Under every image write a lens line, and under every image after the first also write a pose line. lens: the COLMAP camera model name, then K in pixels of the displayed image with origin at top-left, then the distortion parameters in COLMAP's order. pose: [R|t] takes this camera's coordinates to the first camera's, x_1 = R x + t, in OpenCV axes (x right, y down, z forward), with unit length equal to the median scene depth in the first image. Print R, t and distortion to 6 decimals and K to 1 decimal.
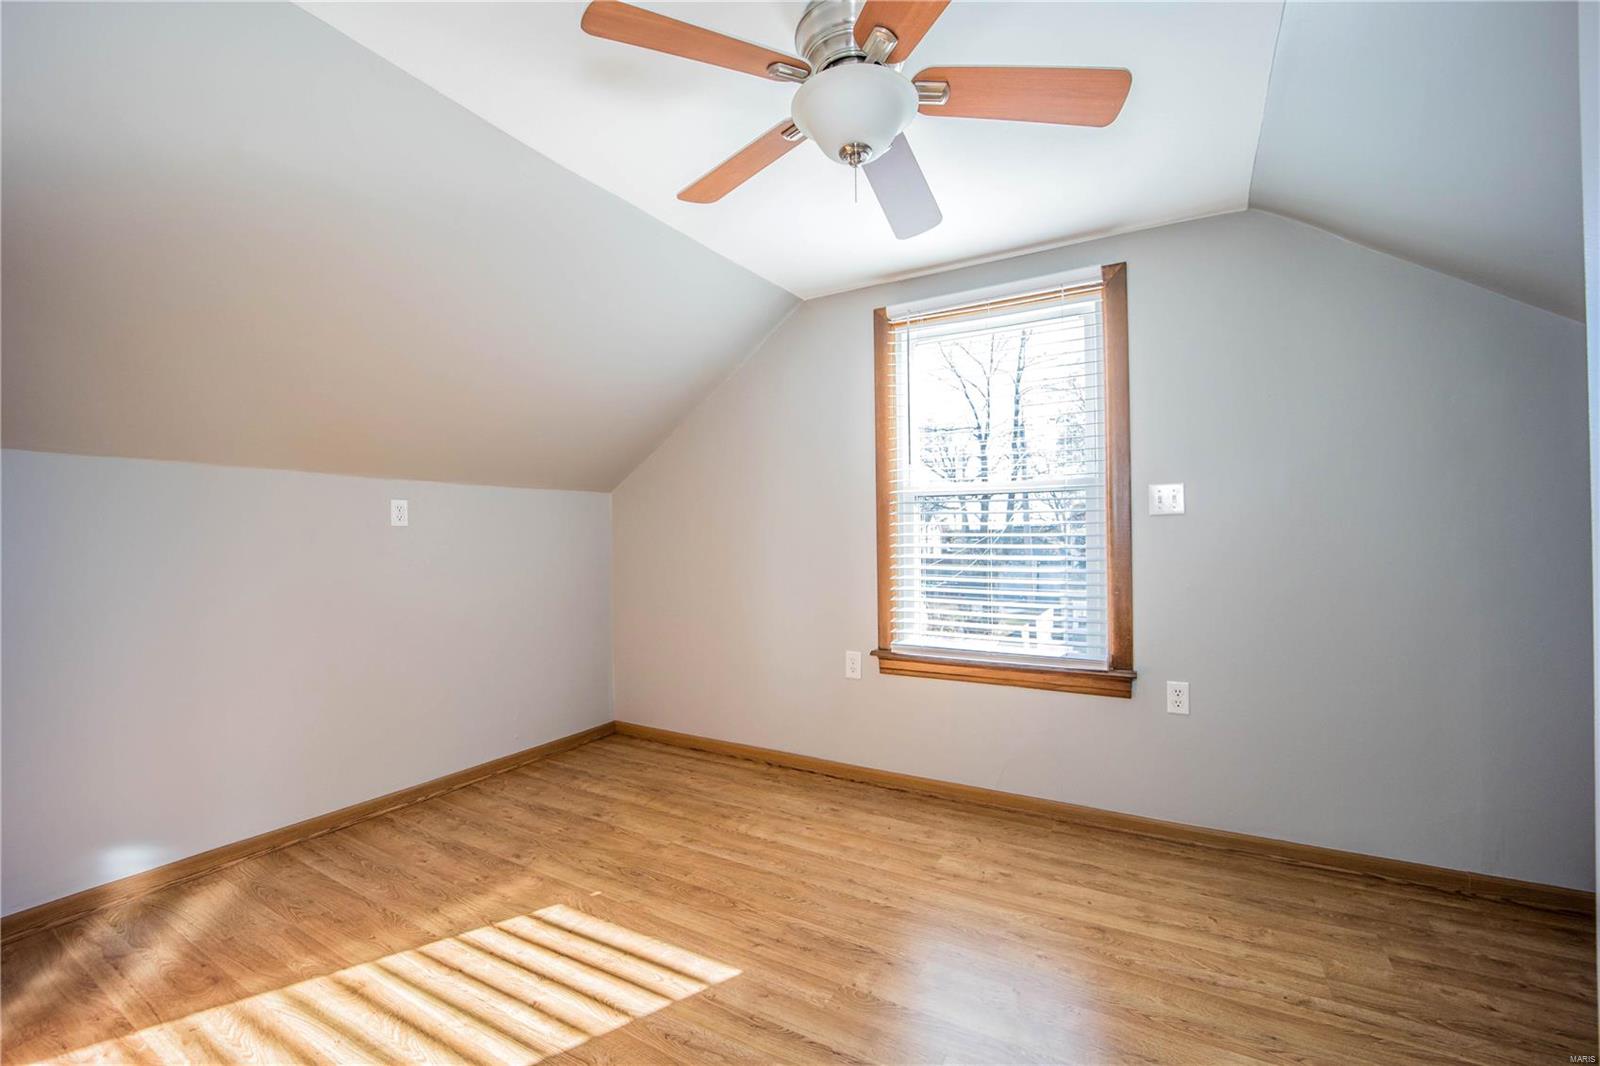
lens RADIAL K [[651.7, 0, 805.7], [0, 651.7, 536.6], [0, 0, 1]] dist [-0.022901, -0.001096]
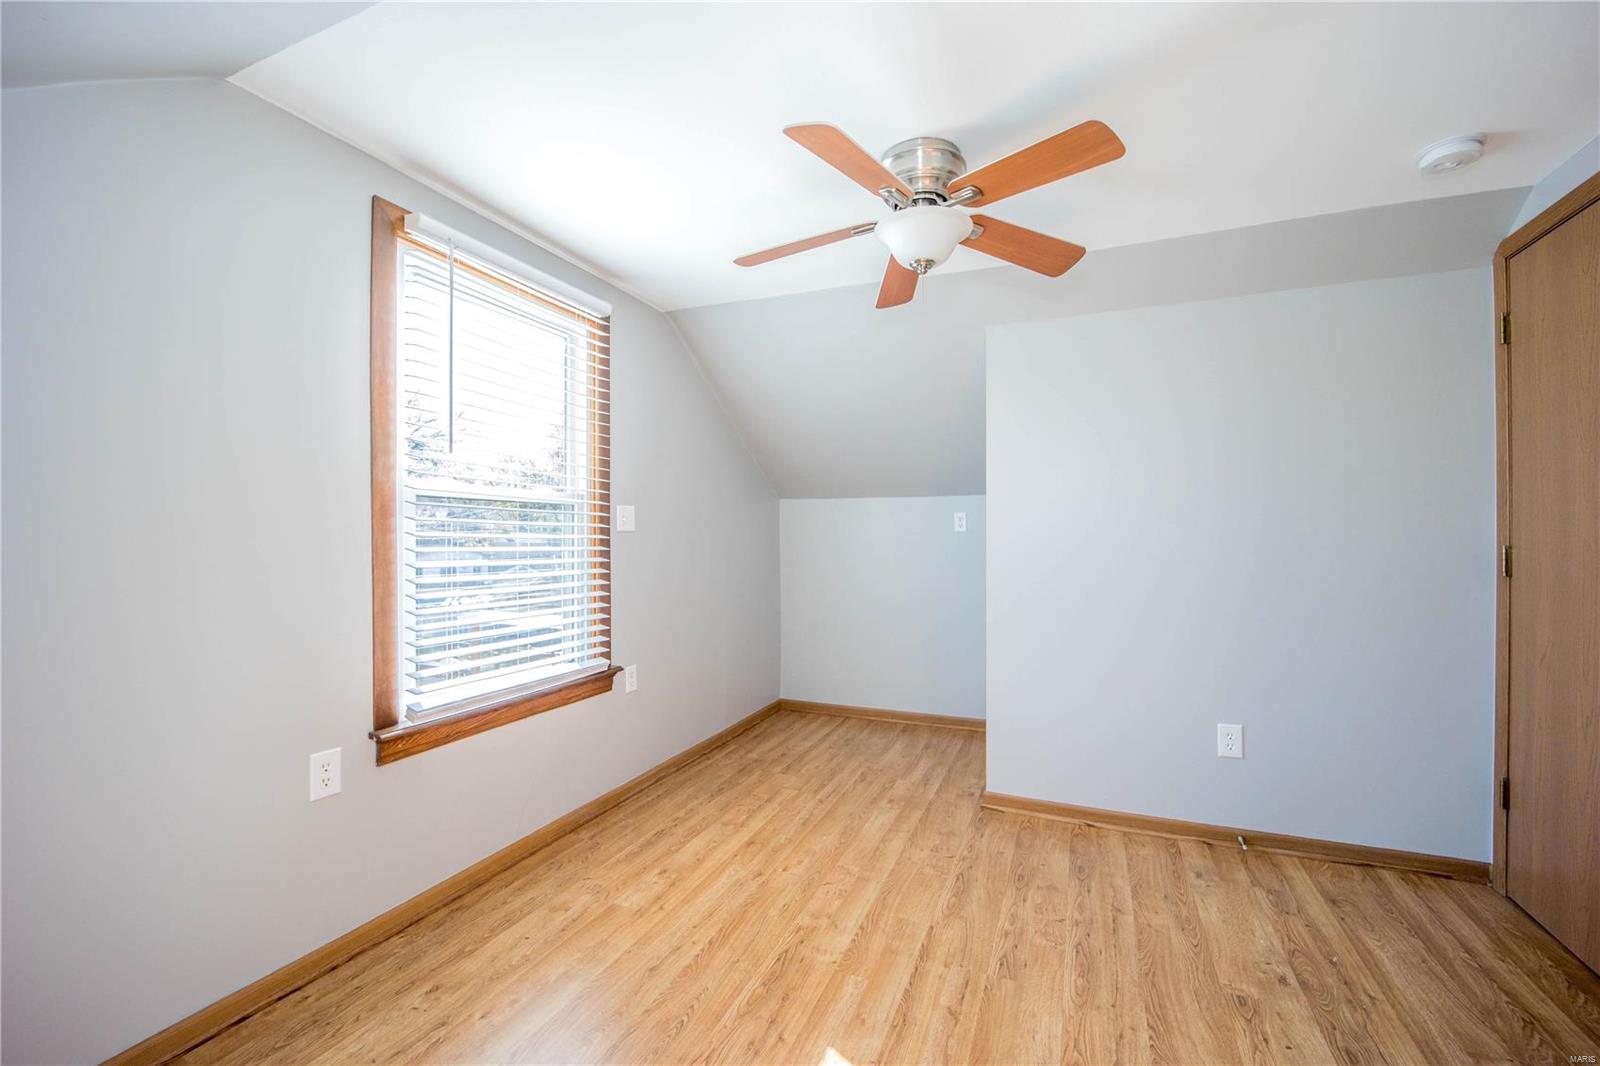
lens RADIAL K [[651.7, 0, 804.2], [0, 651.7, 533.4], [0, 0, 1]] dist [-0.022901, -0.001096]
pose [[-0.126962, 0.008832, 0.991868, -0.784928], [-0.007001, 0.999927, -0.009800, -0.022853], [-0.991883, -0.008189, -0.126891, 0.918393]]
